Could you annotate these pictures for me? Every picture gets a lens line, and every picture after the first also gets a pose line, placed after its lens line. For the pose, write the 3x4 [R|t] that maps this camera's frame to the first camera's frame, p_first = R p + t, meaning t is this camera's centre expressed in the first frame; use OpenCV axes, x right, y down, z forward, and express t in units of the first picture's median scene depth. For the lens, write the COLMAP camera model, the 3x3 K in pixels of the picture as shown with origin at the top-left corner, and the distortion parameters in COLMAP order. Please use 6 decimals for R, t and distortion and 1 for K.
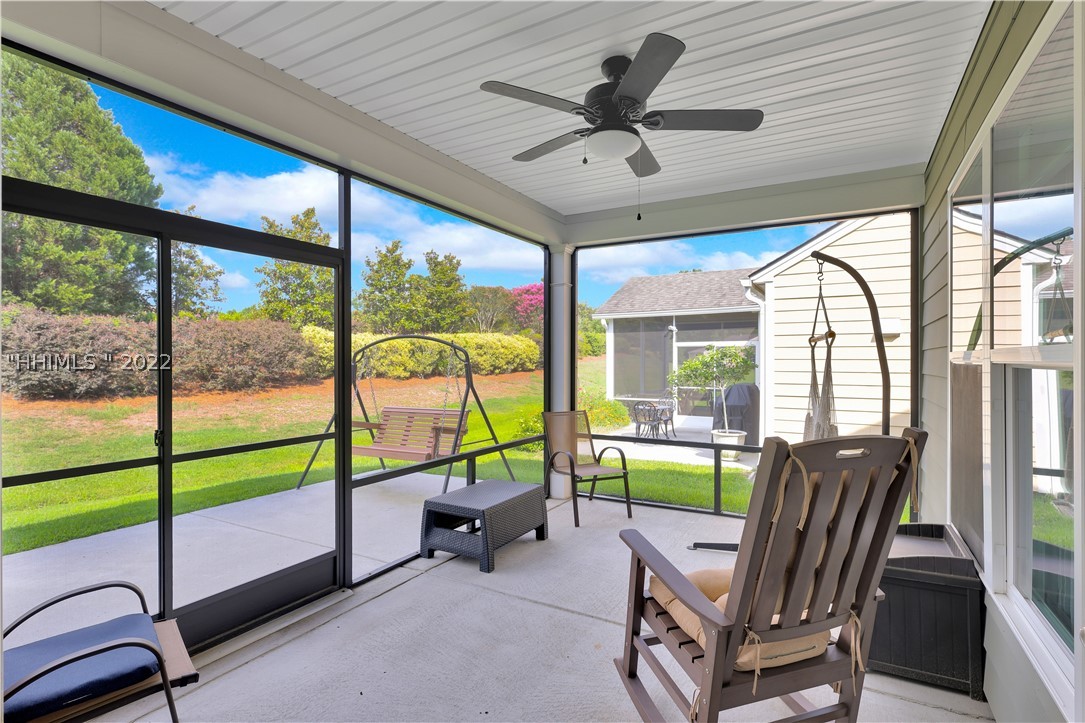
lens RADIAL K [[480.4, 0, 542.8], [0, 480.4, 384.9], [0, 0, 1]] dist [0.000121, 0.005534]
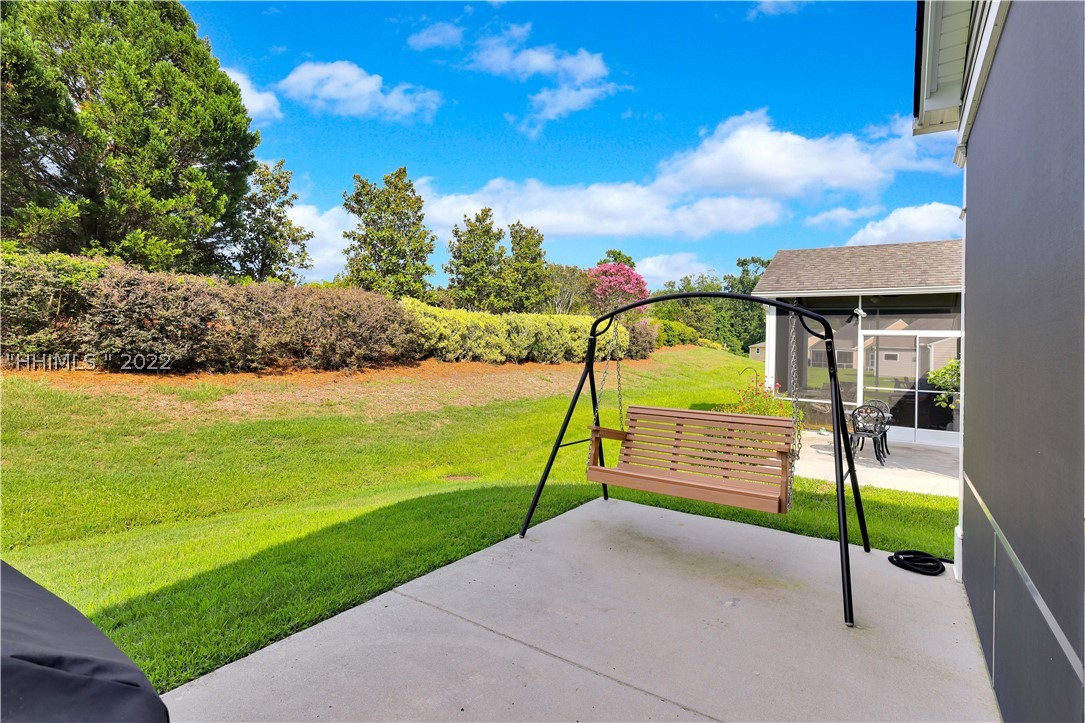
lens RADIAL K [[505.8, 0, 542.5], [0, 505.8, 361.5], [0, 0, 1]] dist [0.014598, 0.000050]
pose [[0.994327, 0.036991, -0.099728, -0.153278], [-0.039507, 0.998946, -0.023375, 0.002686], [0.098758, 0.027183, 0.994740, 0.129766]]
